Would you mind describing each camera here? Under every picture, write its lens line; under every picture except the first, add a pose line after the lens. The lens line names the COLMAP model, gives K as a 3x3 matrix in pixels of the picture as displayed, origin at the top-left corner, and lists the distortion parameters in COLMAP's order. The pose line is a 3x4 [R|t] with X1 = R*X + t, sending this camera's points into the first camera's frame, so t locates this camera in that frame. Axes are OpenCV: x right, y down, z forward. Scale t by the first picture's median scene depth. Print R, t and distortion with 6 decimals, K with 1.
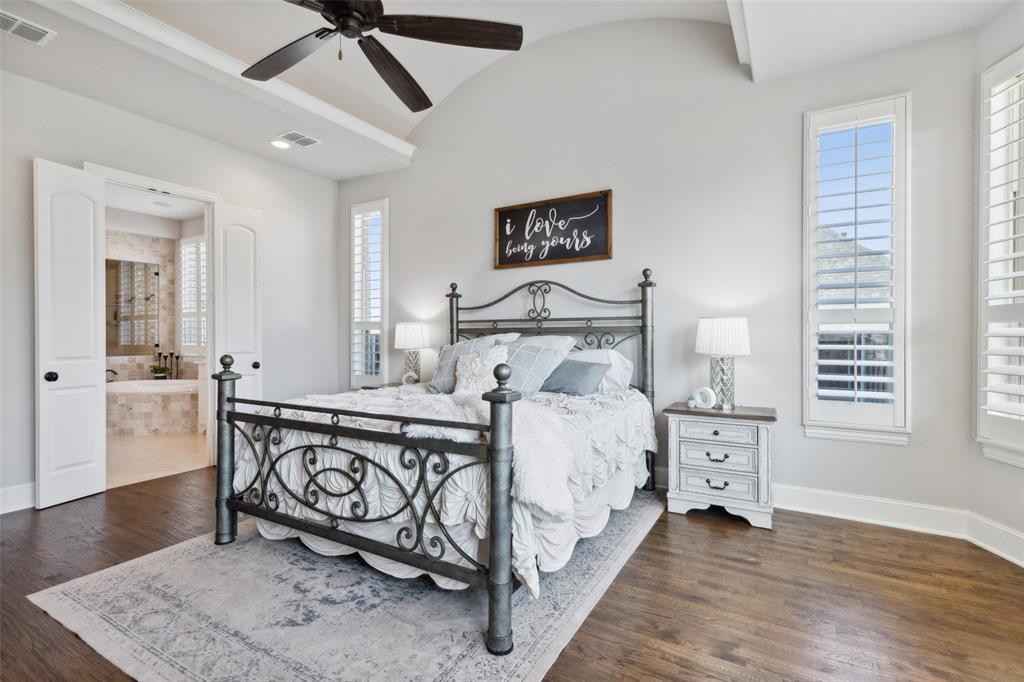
lens RADIAL K [[484.8, 0, 513.0], [0, 484.8, 335.2], [0, 0, 1]] dist [0.026542, -0.000608]
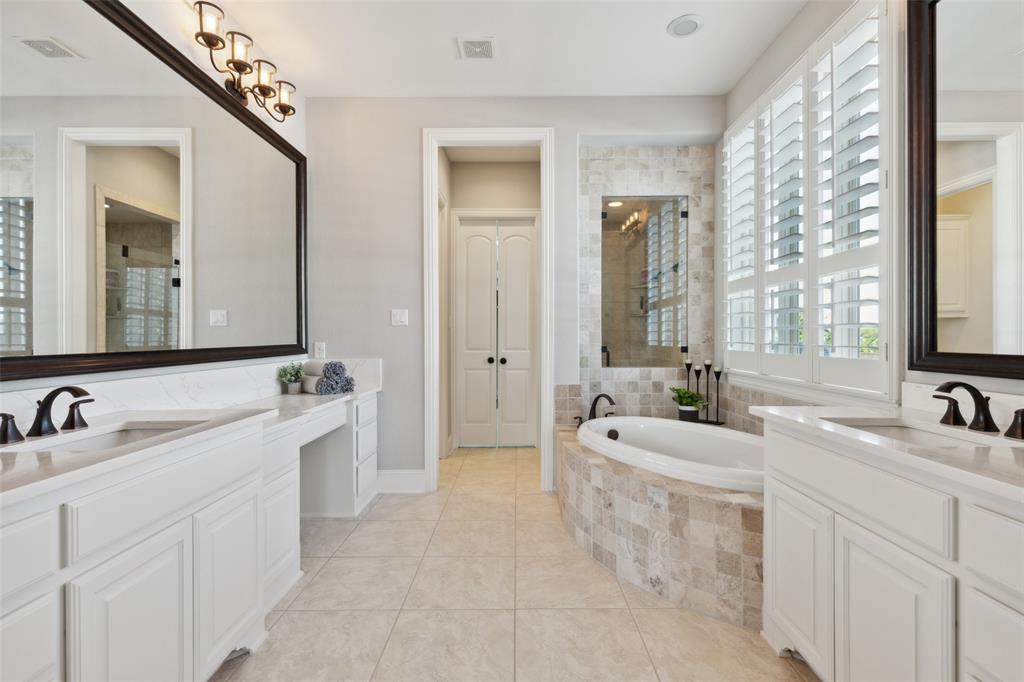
lens RADIAL K [[471.6, 0, 513.8], [0, 471.6, 337.0], [0, 0, 1]] dist [0.001482, -0.000321]
pose [[0.510259, 0.002902, -0.860016, -0.388929], [0.001181, 0.999991, 0.004075, 0.005504], [0.860020, -0.003095, 0.510251, 0.593743]]
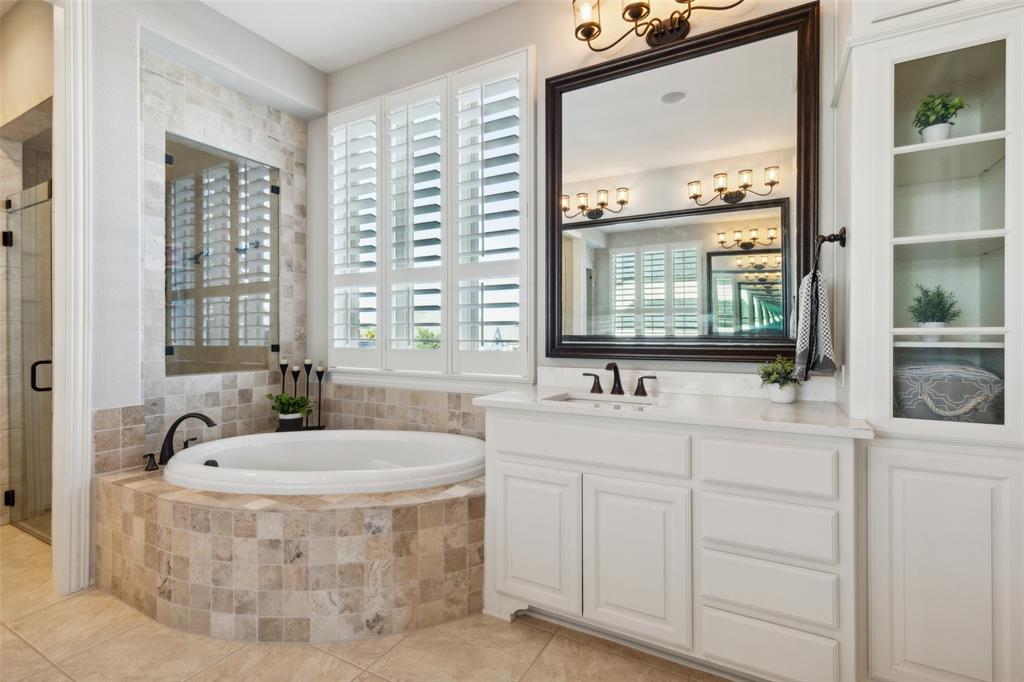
lens RADIAL K [[476.2, 0, 517.5], [0, 476.2, 334.2], [0, 0, 1]] dist [0.011198, -0.002223]
pose [[0.999237, 0.002603, 0.038978, -0.530137], [-0.002580, 0.999996, -0.000657, 0.008075], [-0.038980, 0.000556, 0.999240, 0.564920]]
